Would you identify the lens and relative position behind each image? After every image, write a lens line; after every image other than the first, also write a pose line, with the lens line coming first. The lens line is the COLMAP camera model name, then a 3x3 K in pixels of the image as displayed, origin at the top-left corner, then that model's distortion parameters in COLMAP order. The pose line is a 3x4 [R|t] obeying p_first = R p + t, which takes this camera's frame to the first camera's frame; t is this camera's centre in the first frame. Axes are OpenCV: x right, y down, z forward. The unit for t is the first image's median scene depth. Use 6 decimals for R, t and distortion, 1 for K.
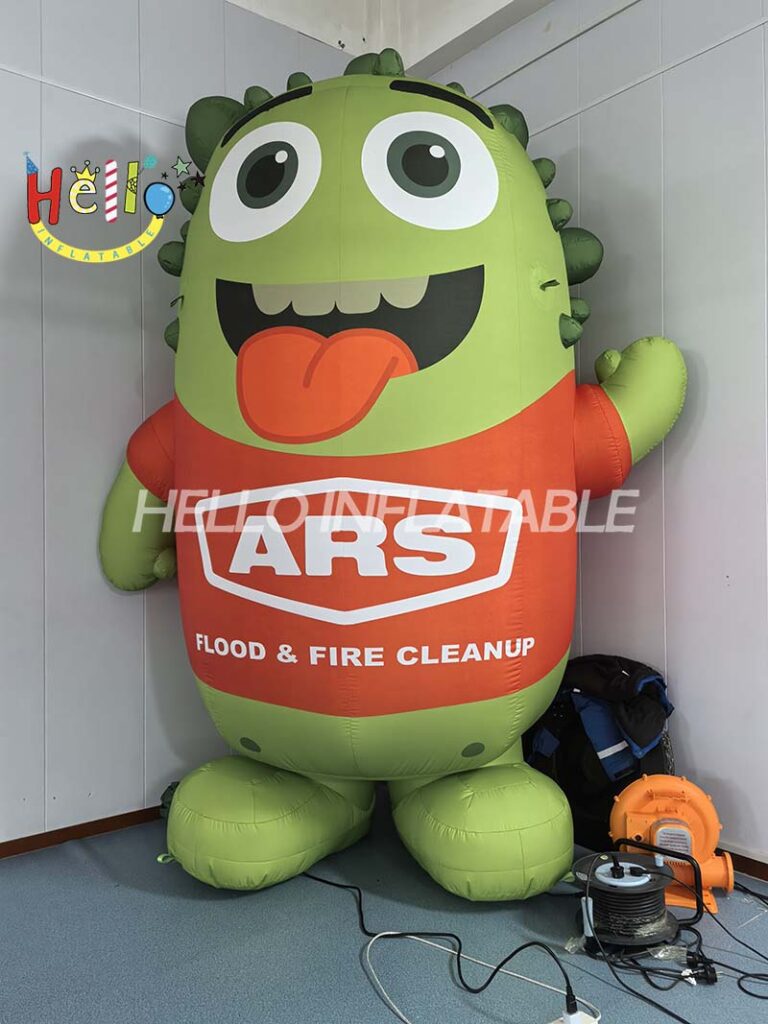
lens RADIAL K [[825.3, 0, 390.1], [0, 825.3, 521.3], [0, 0, 1]] dist [-0.012874, -0.037479]
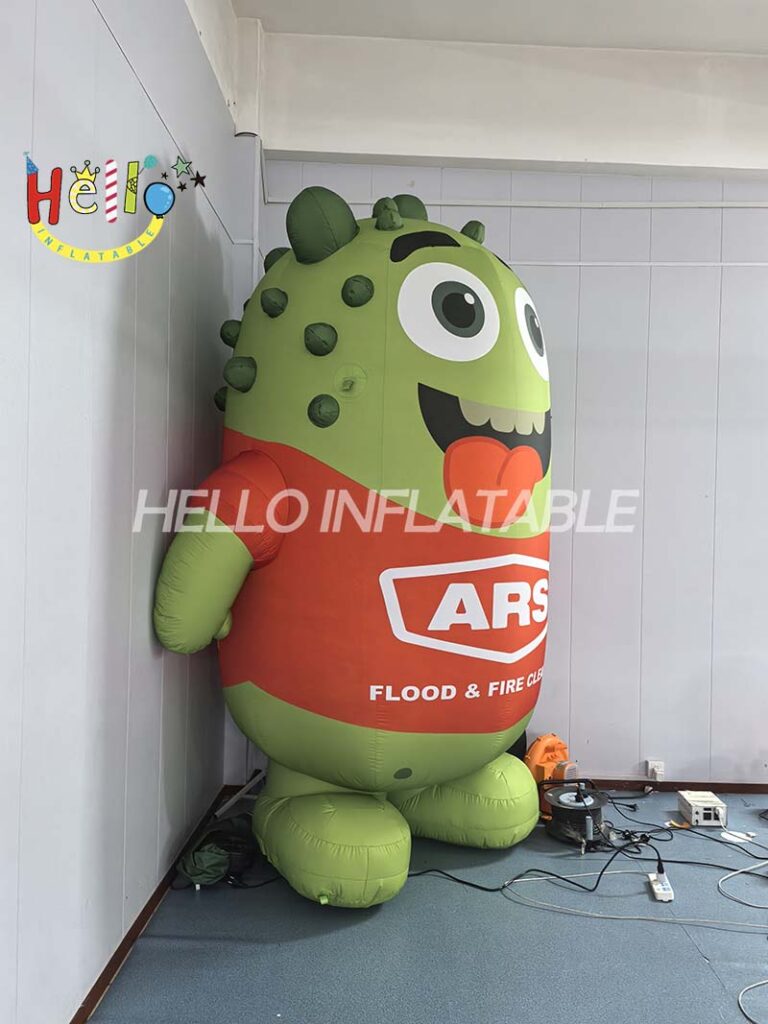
lens RADIAL K [[825.3, 0, 381.8], [0, 825.3, 511.0], [0, 0, 1]] dist [-0.012874, -0.037479]
pose [[0.640934, 0.032279, 0.766917, -1.168448], [-0.027359, 0.999441, -0.019201, -0.087038], [-0.767108, -0.008676, 0.641459, 0.281654]]
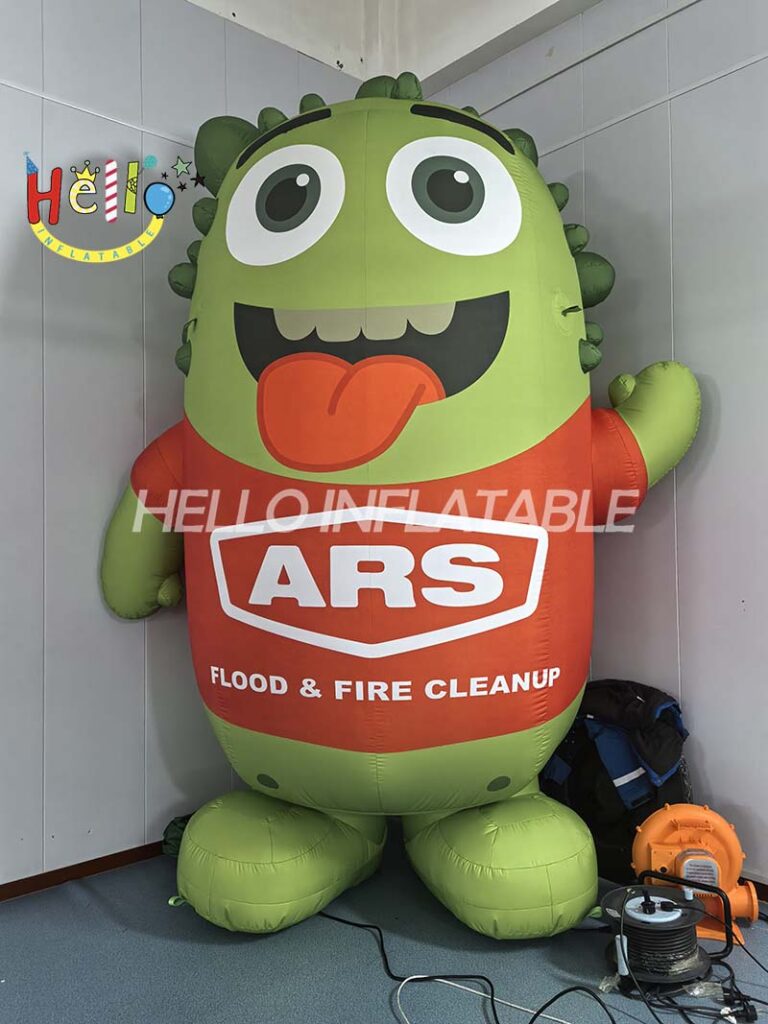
lens RADIAL K [[825.3, 0, 384.9], [0, 825.3, 509.4], [0, 0, 1]] dist [-0.012874, -0.037479]
pose [[0.999248, -0.003081, 0.038645, -0.072171], [0.004118, 0.999633, -0.026772, -0.022249], [-0.038549, 0.026911, 0.998894, 0.022548]]
